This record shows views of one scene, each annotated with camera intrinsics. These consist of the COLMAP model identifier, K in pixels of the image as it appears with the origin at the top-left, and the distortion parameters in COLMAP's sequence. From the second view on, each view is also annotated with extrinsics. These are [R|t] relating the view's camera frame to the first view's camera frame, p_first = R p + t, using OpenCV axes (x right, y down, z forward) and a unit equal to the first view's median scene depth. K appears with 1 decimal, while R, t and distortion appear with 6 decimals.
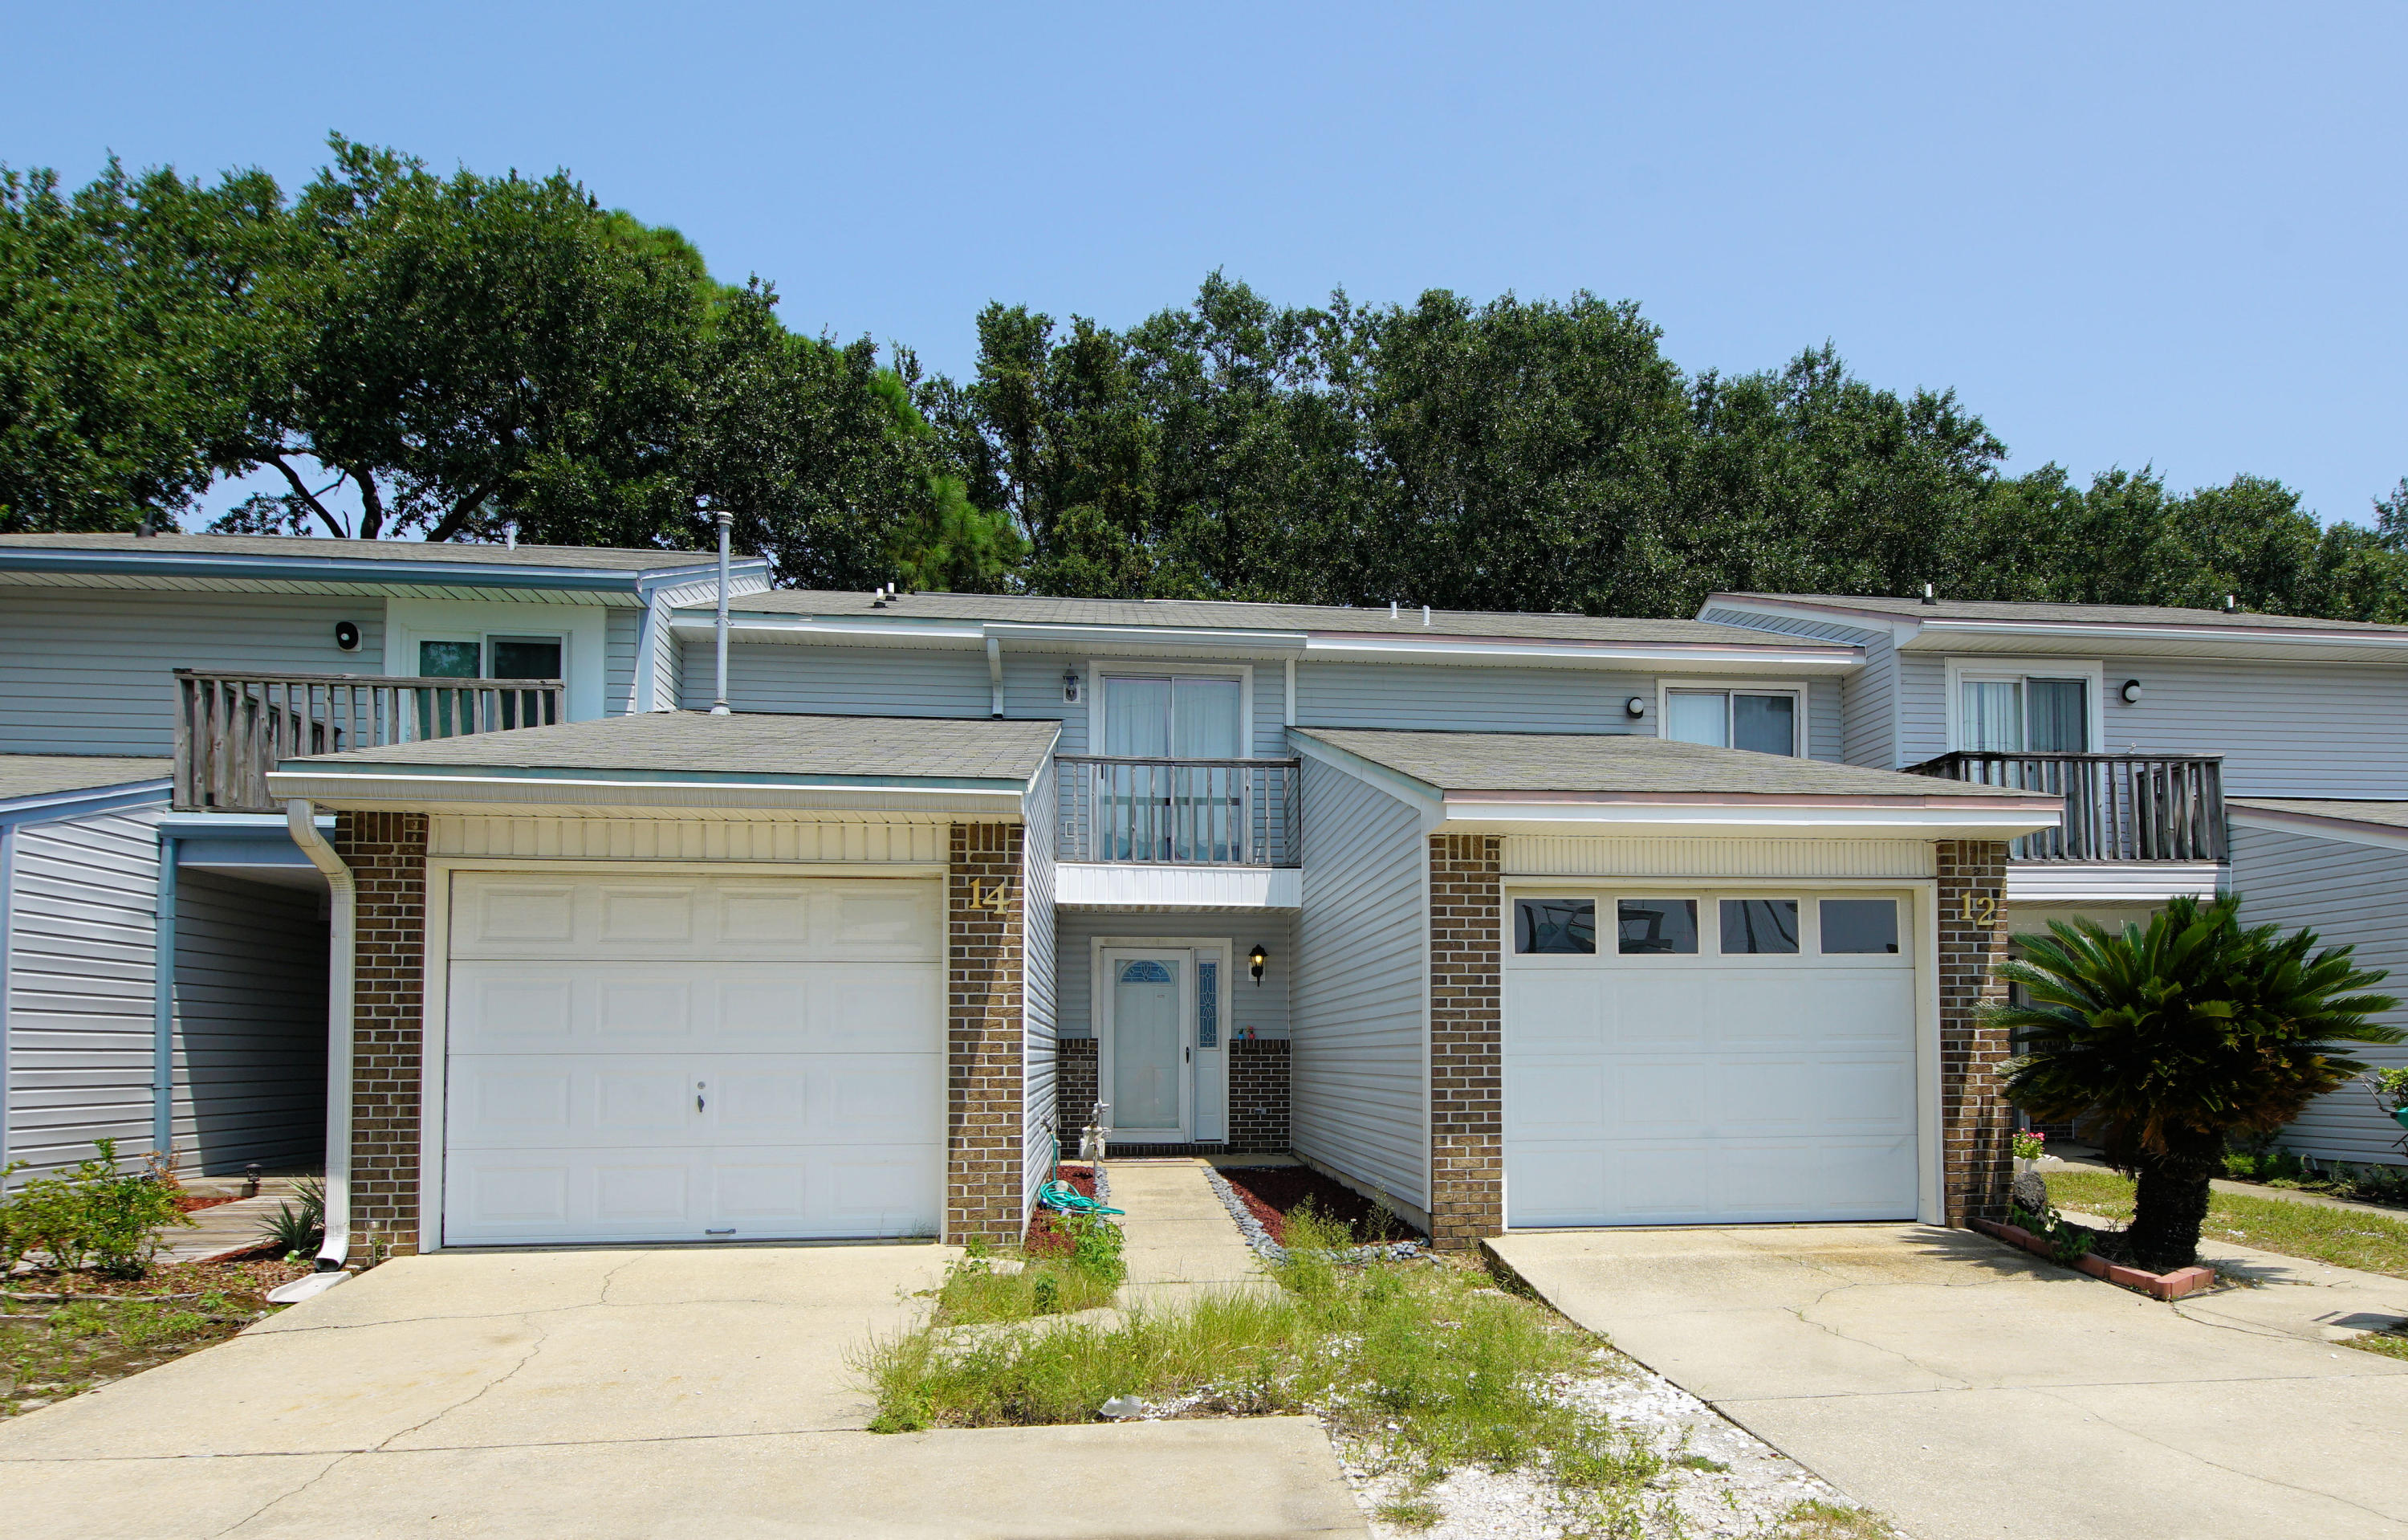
lens RADIAL K [[1677.4, 0, 1206.4], [0, 1677.4, 986.3], [0, 0, 1]] dist [0.041665, -0.064285]
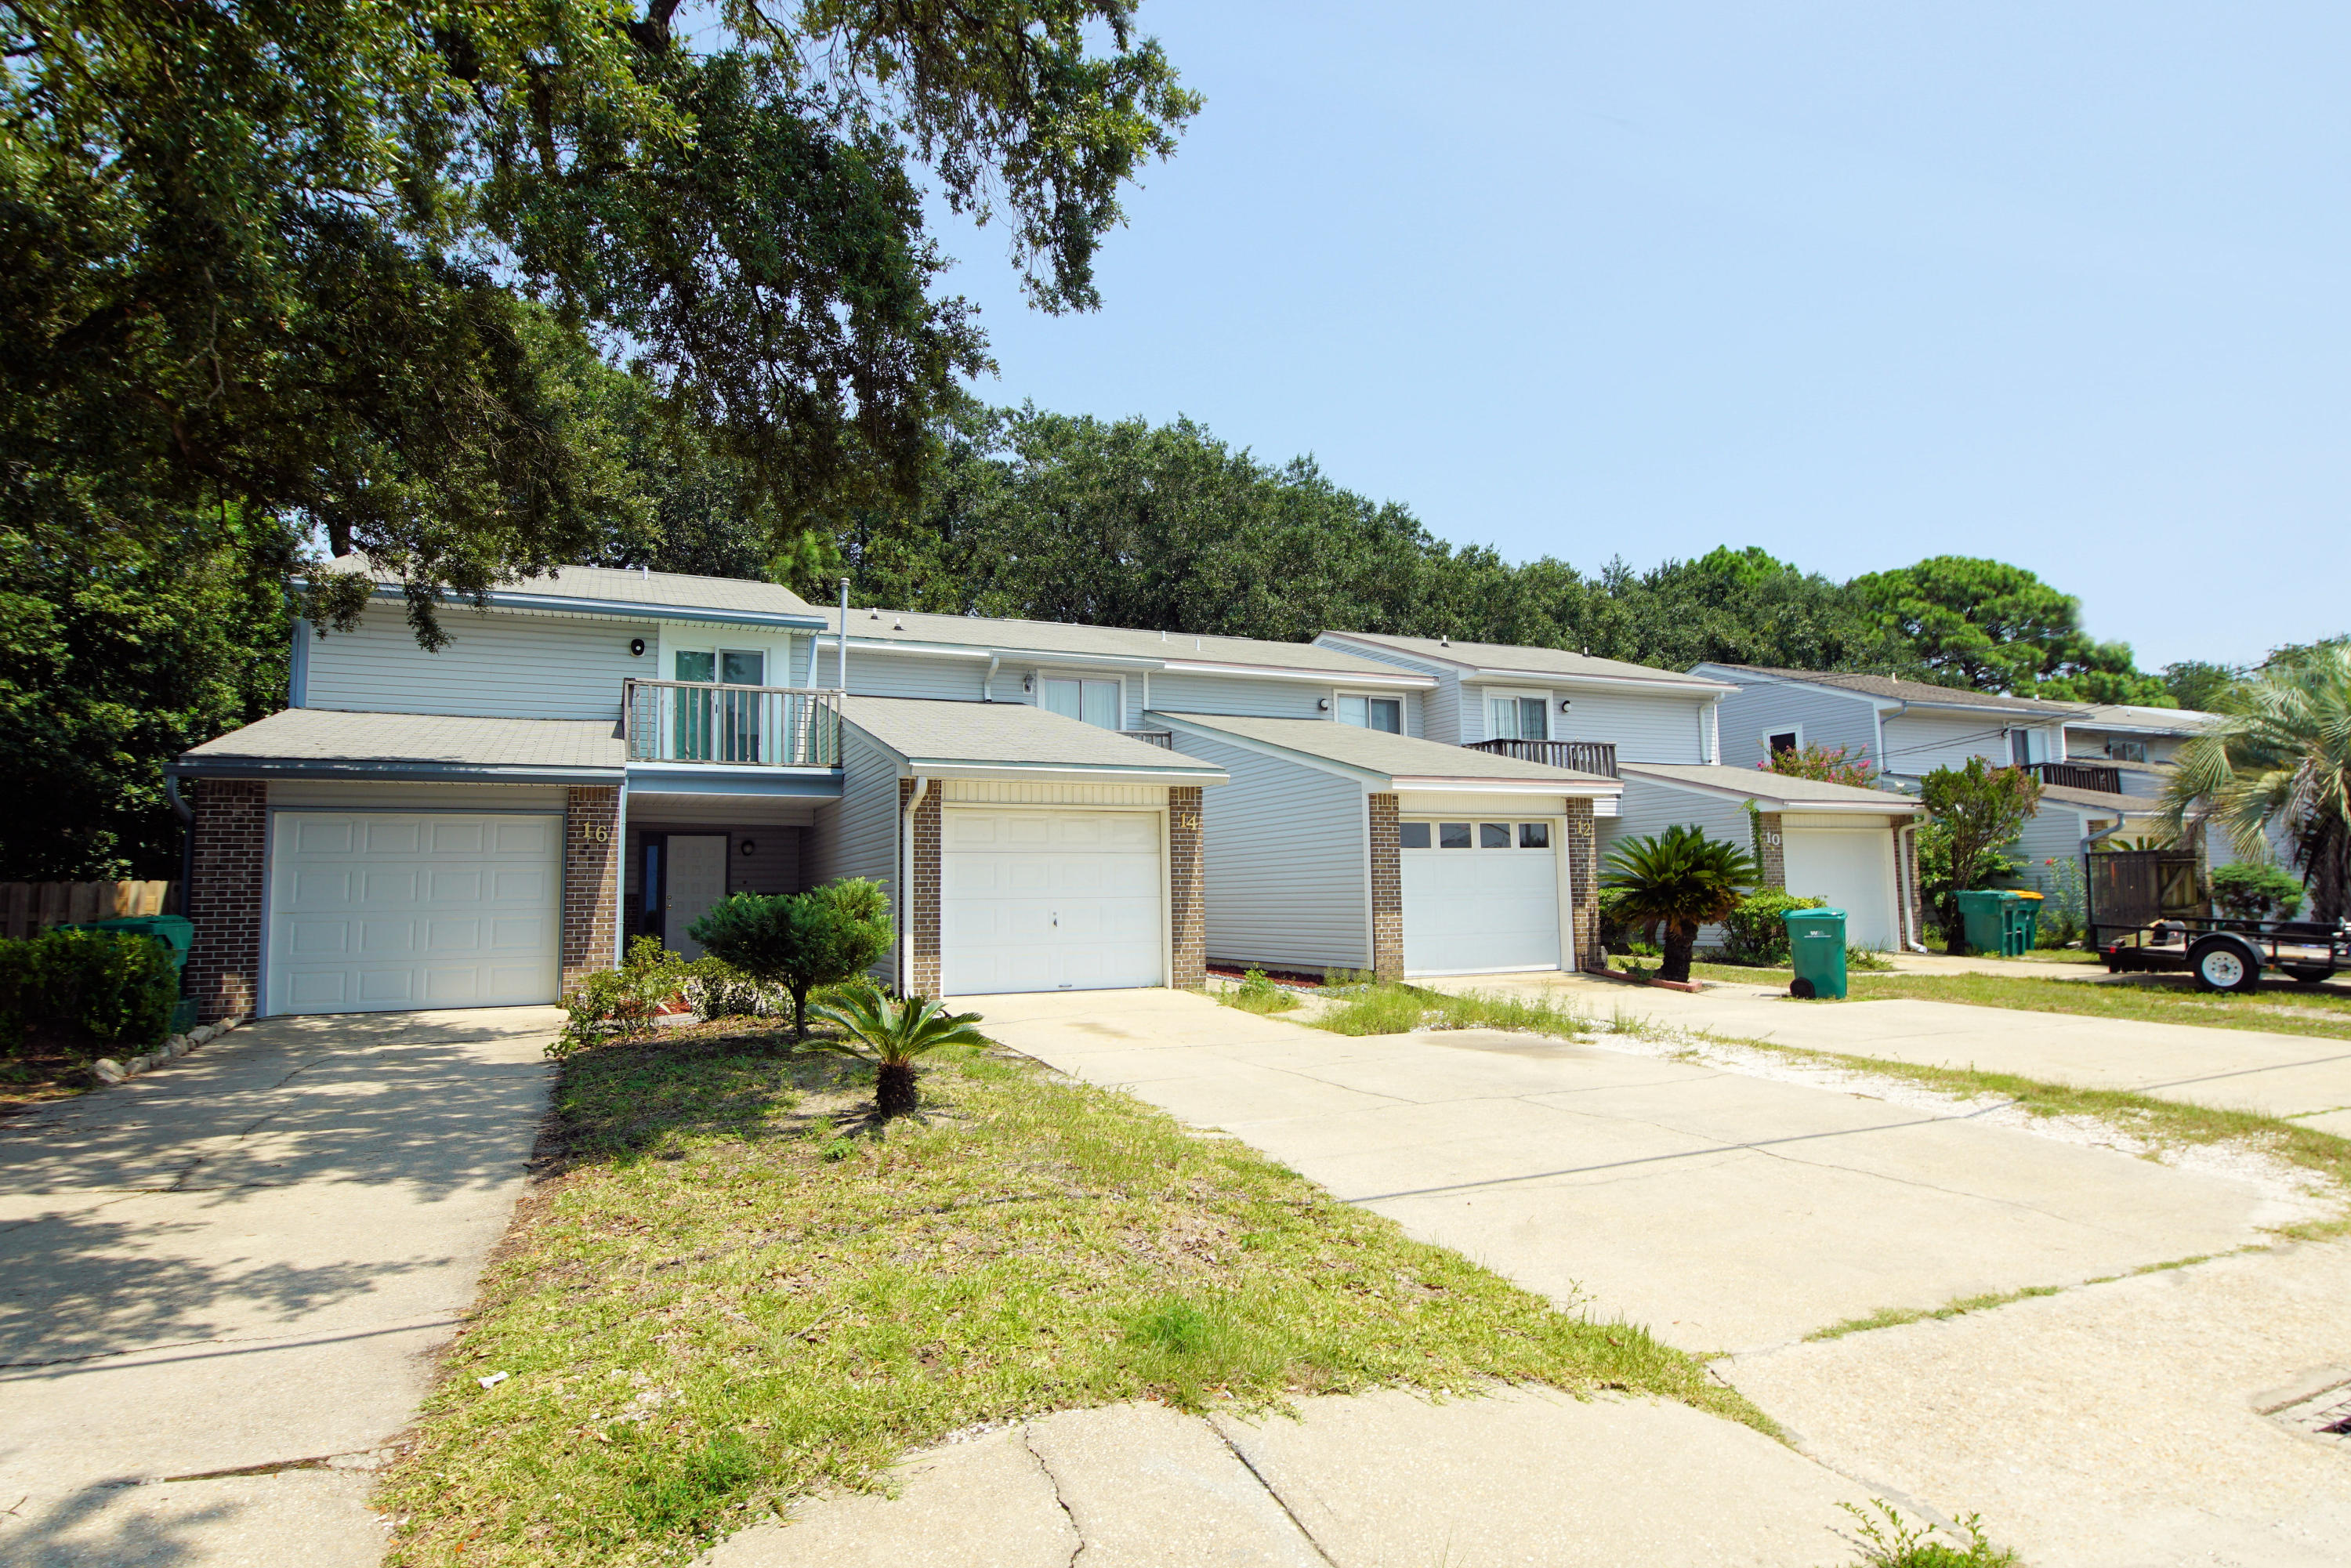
lens RADIAL K [[1217.9, 0, 1175.5], [0, 1217.9, 784.0], [0, 0, 1]] dist [0.002443, -0.012547]
pose [[0.960444, 0.014705, 0.278086, -0.274796], [0.001082, 0.998400, -0.056531, -0.007610], [-0.278472, 0.054596, 0.958891, -0.212746]]
